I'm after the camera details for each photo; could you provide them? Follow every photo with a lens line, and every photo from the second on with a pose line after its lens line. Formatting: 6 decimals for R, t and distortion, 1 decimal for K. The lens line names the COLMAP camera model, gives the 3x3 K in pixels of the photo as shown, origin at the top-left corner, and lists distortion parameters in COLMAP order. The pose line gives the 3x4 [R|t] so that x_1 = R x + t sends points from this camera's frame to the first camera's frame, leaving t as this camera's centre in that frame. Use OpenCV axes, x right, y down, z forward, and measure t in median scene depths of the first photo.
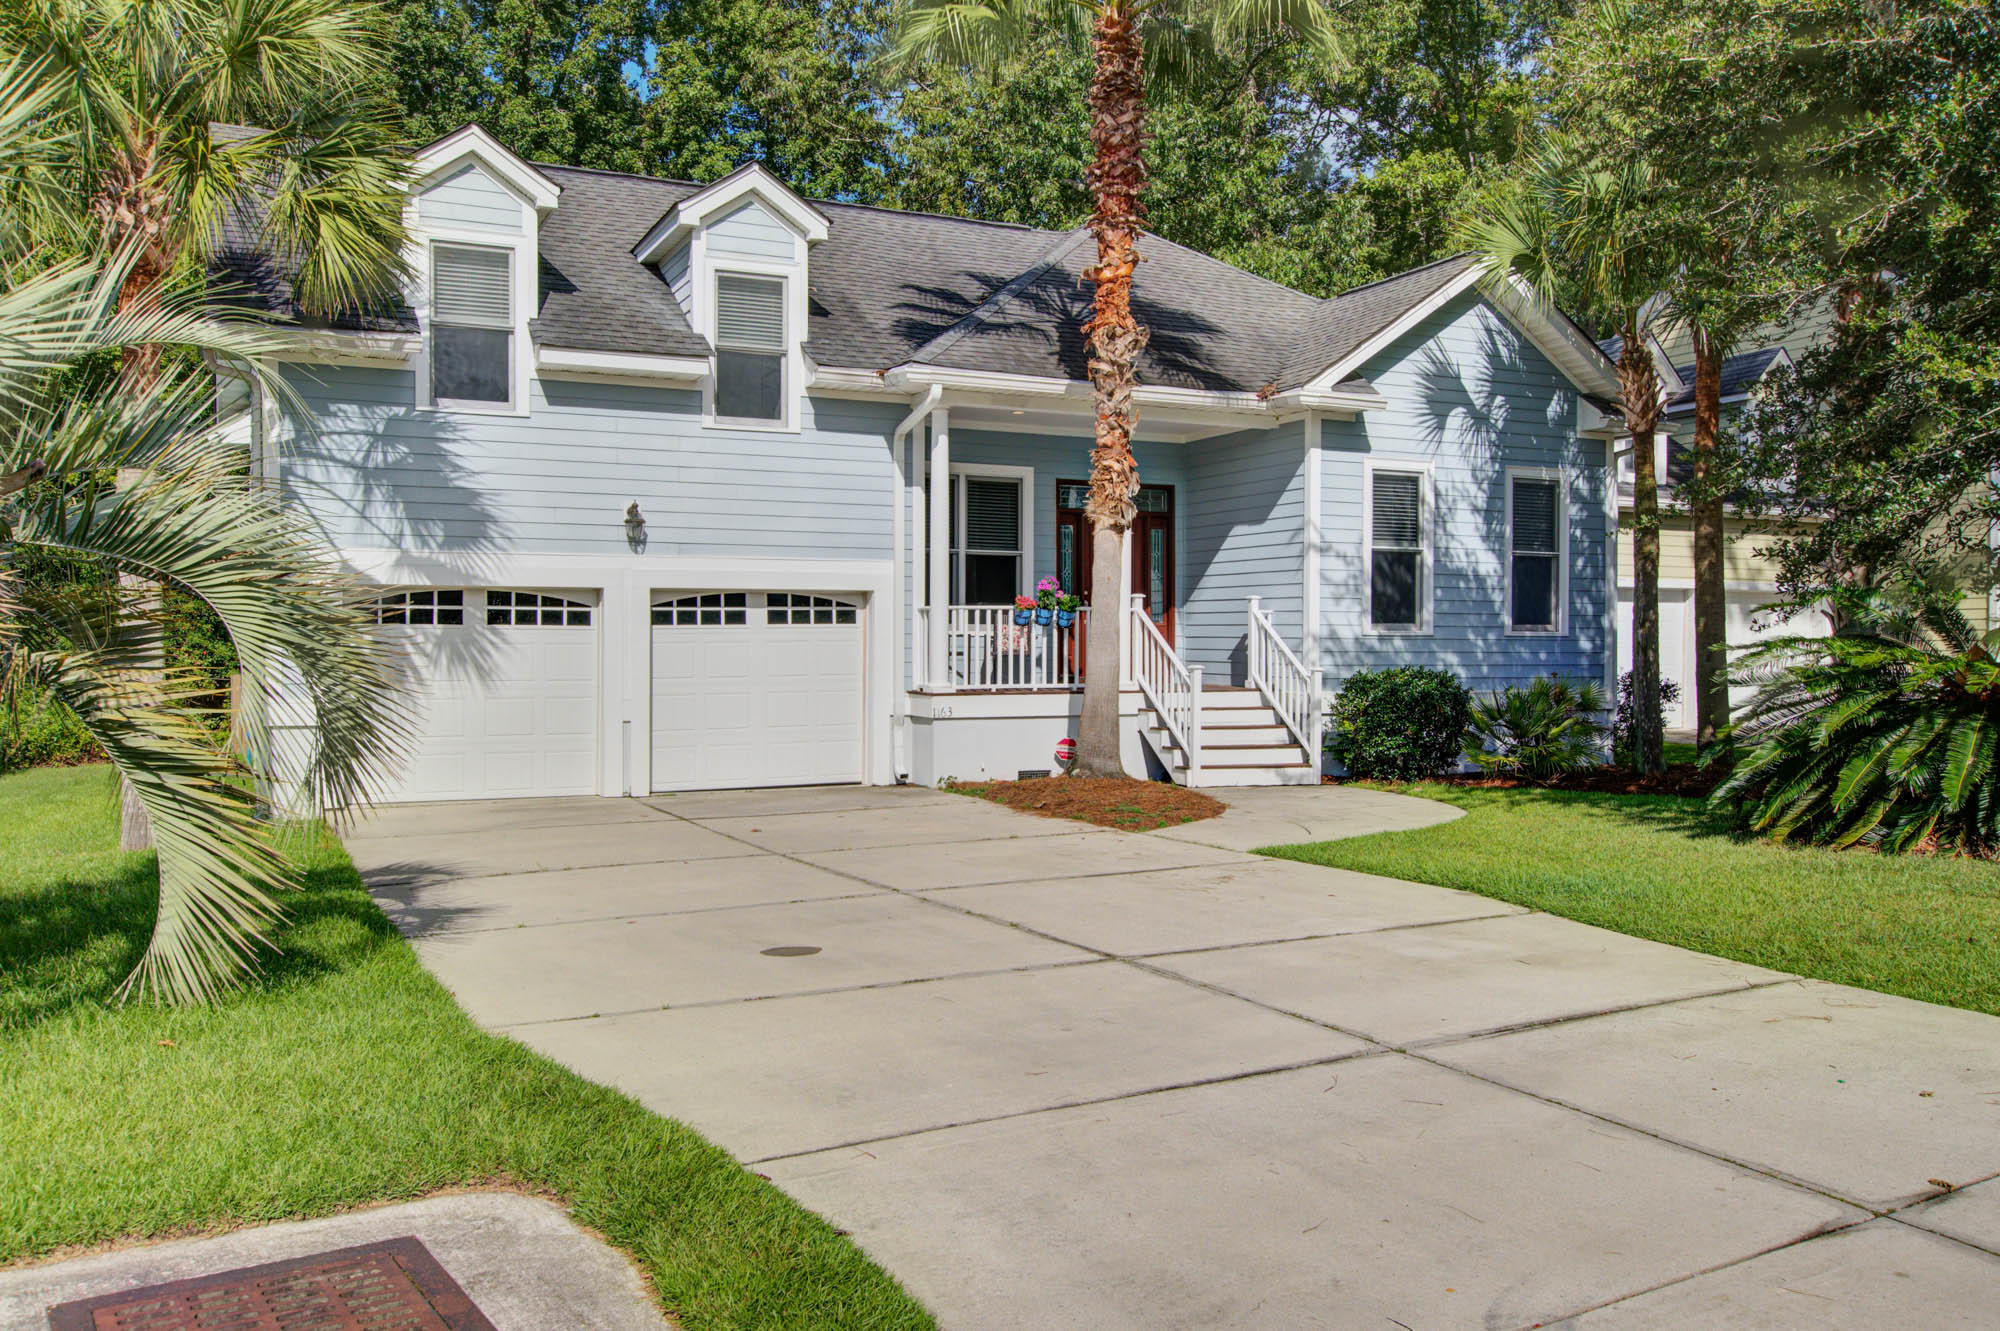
lens RADIAL K [[1541.9, 0, 1009.1], [0, 1541.9, 666.9], [0, 0, 1]] dist [-0.009570, -0.003412]
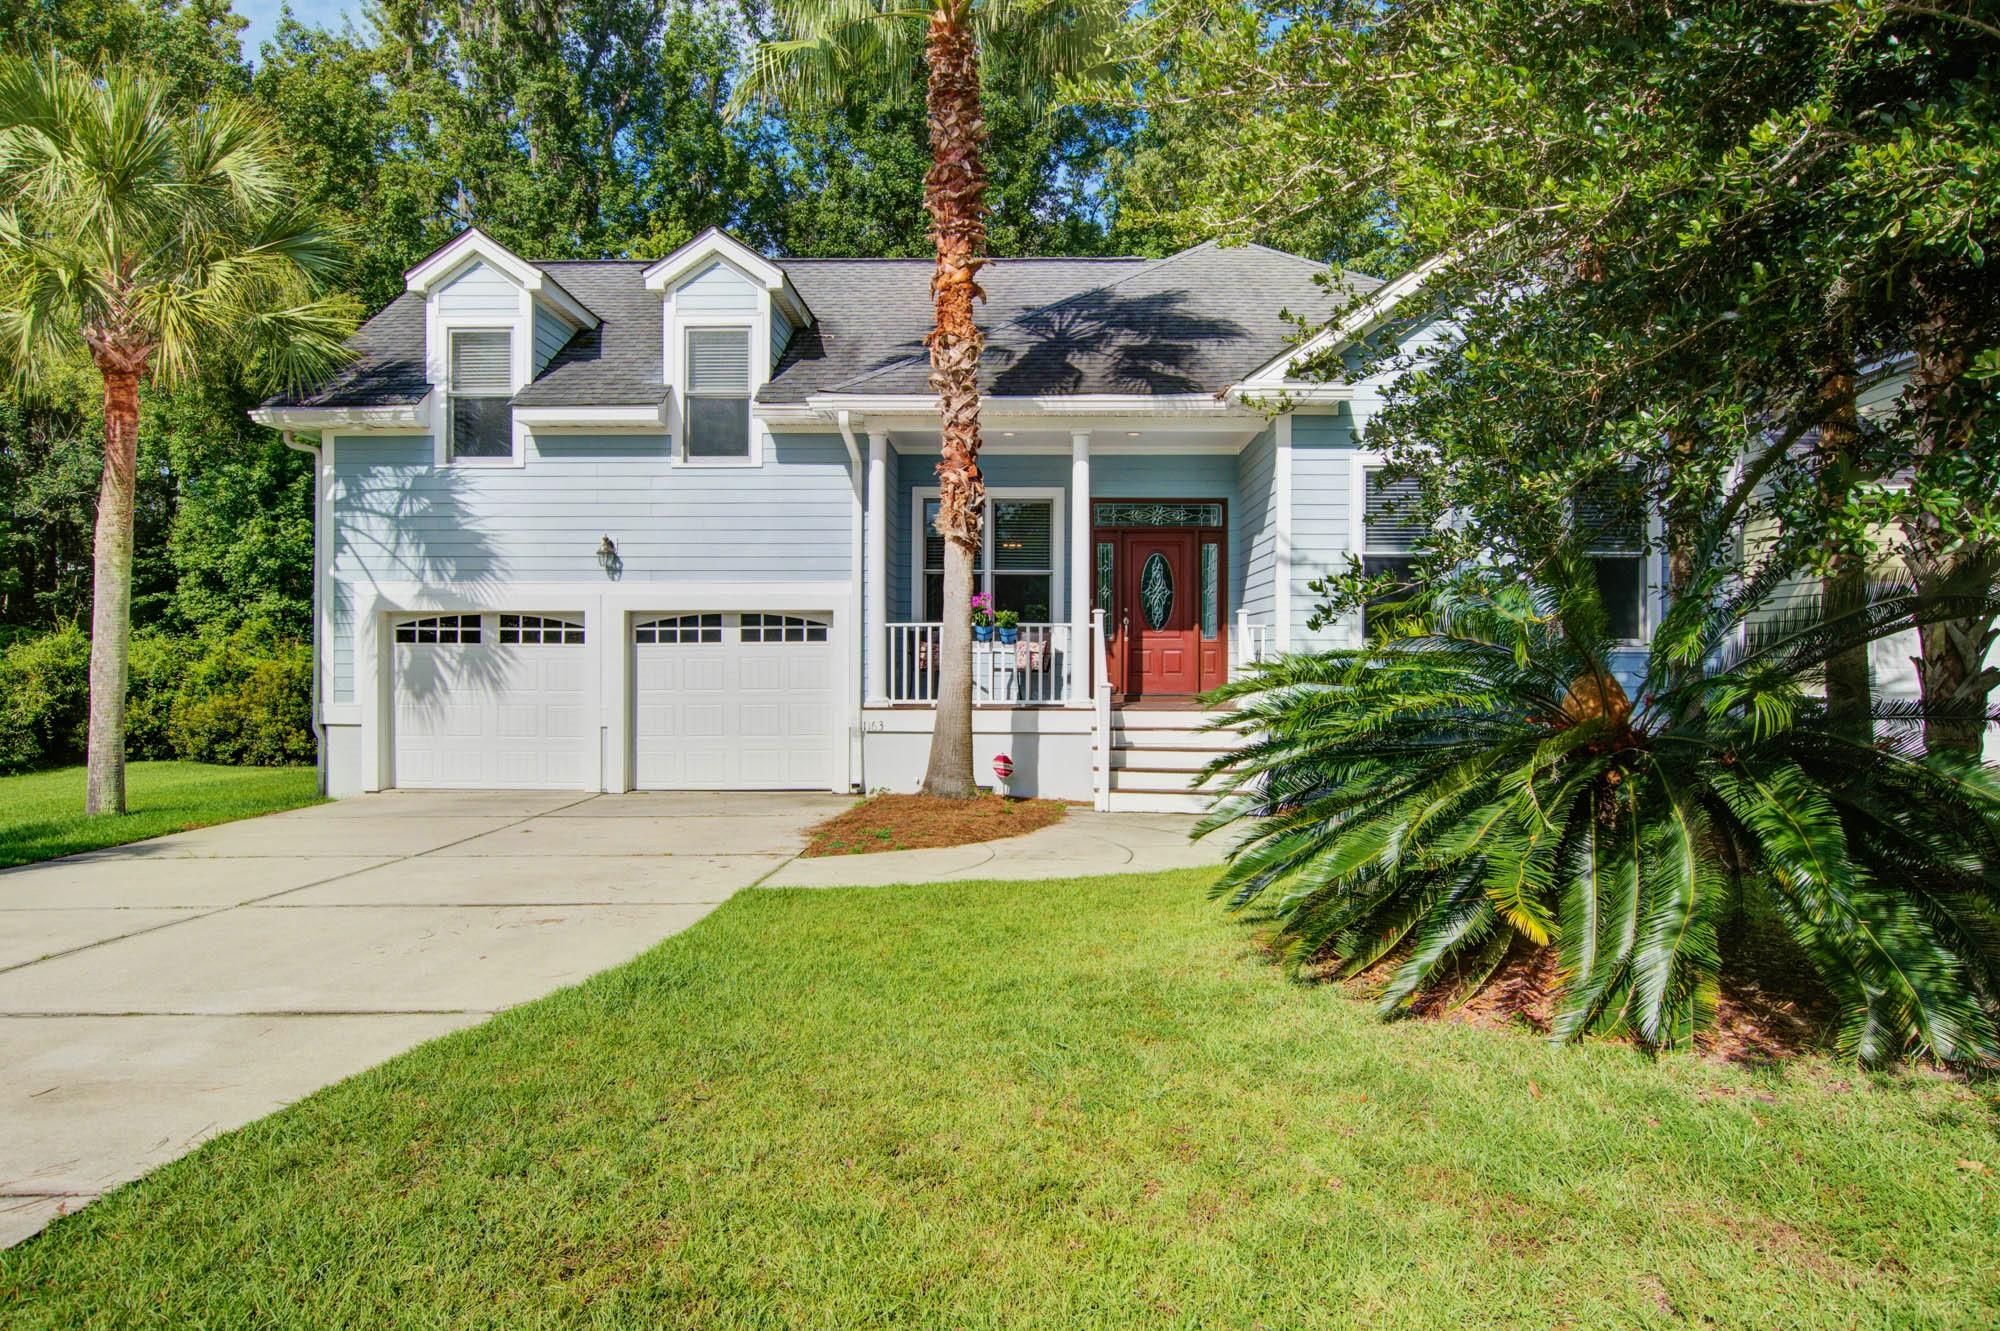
lens RADIAL K [[1269.1, 0, 997.5], [0, 1269.1, 660.2], [0, 0, 1]] dist [-0.005481, 0.000370]
pose [[0.891873, 0.002828, -0.452277, 0.400541], [-0.008310, 0.999914, -0.010135, -0.006632], [0.452210, 0.012798, 0.891820, 0.261404]]
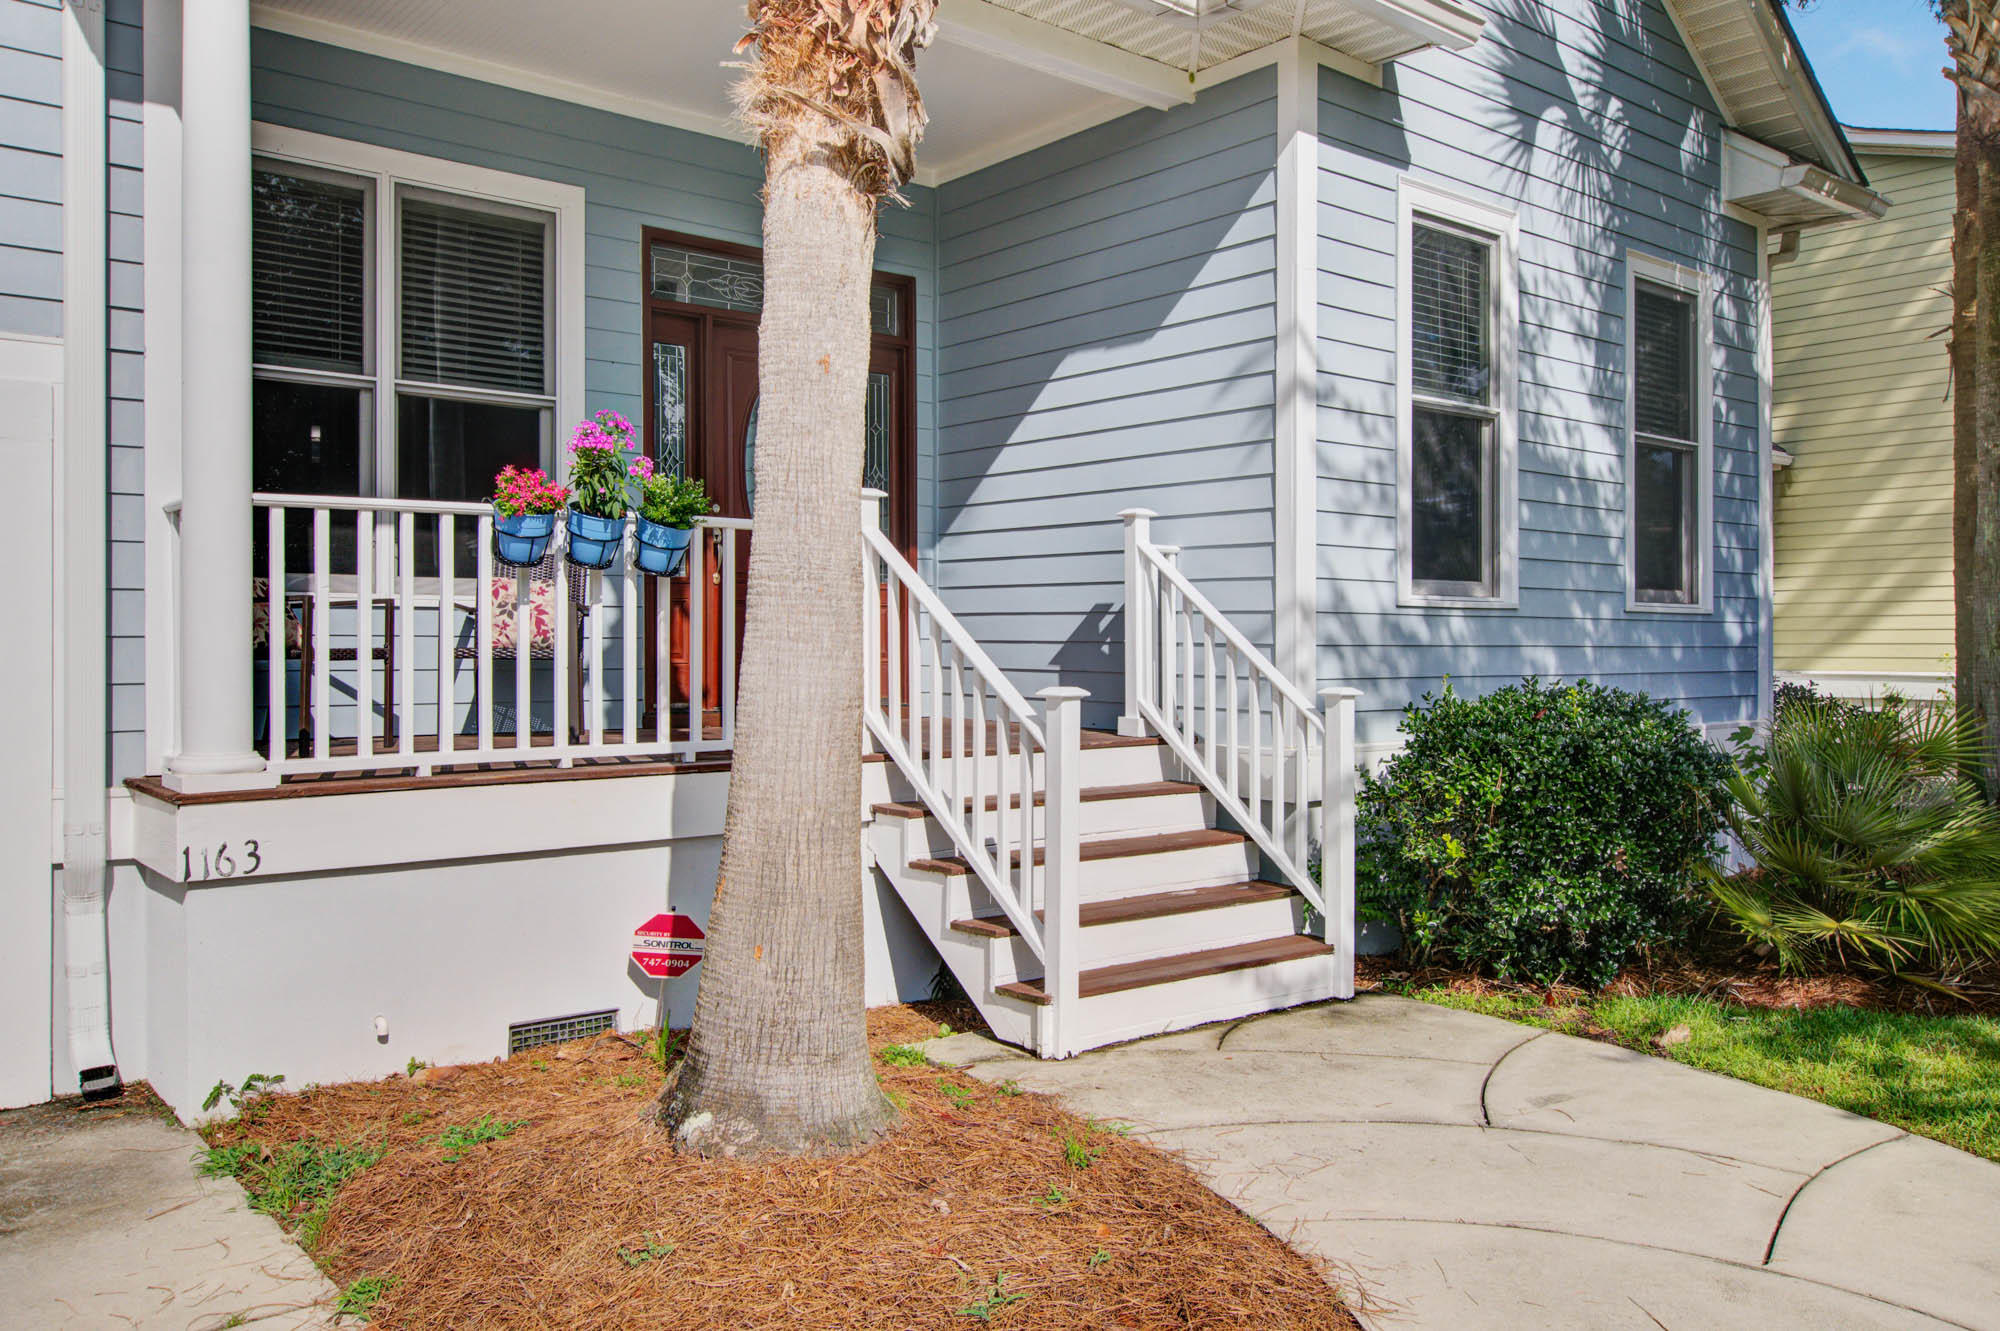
lens RADIAL K [[1541.9, 0, 1006.5], [0, 1541.9, 647.0], [0, 0, 1]] dist [-0.009570, -0.003412]
pose [[0.969696, -0.002937, 0.244297, 0.027254], [0.005120, 0.999952, -0.008302, -0.006923], [-0.244261, 0.009301, 0.969665, 0.656677]]
